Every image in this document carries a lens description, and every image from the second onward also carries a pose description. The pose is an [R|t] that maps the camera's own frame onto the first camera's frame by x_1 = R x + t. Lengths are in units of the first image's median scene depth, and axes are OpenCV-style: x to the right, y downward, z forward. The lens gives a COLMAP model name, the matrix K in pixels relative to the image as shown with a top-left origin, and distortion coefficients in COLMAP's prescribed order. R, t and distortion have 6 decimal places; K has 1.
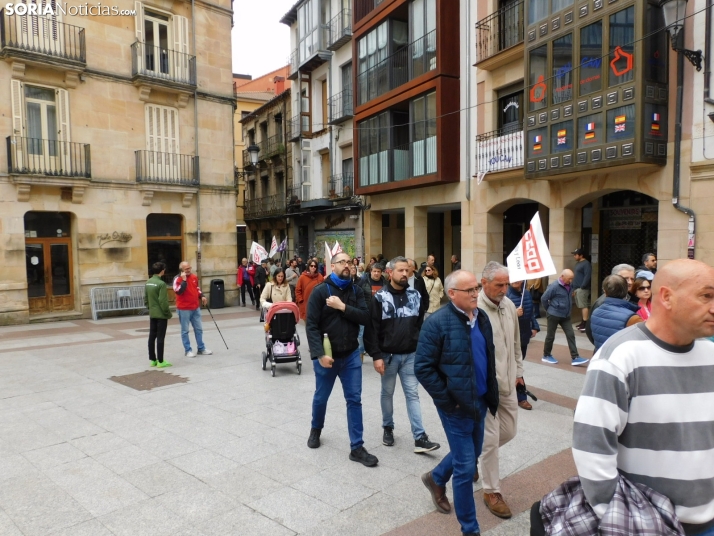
lens RADIAL K [[506.9, 0, 354.7], [0, 506.9, 268.3], [0, 0, 1]] dist [-0.009732, 0.003287]
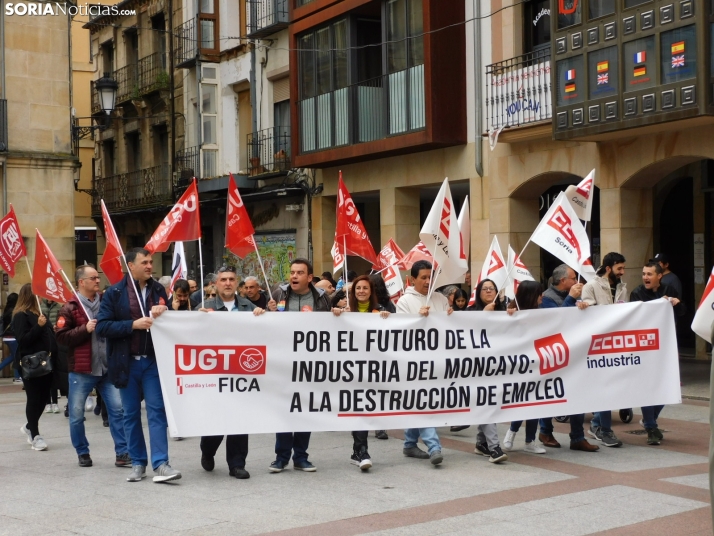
lens RADIAL K [[1120.4, 0, 357.0], [0, 1120.4, 265.2], [0, 0, 1]] dist [-0.004116, 0.000000]
pose [[0.999921, -0.005926, 0.011058, 0.058455], [0.006528, 0.998452, -0.055237, 0.028790], [-0.010713, 0.055305, 0.998412, -0.209515]]
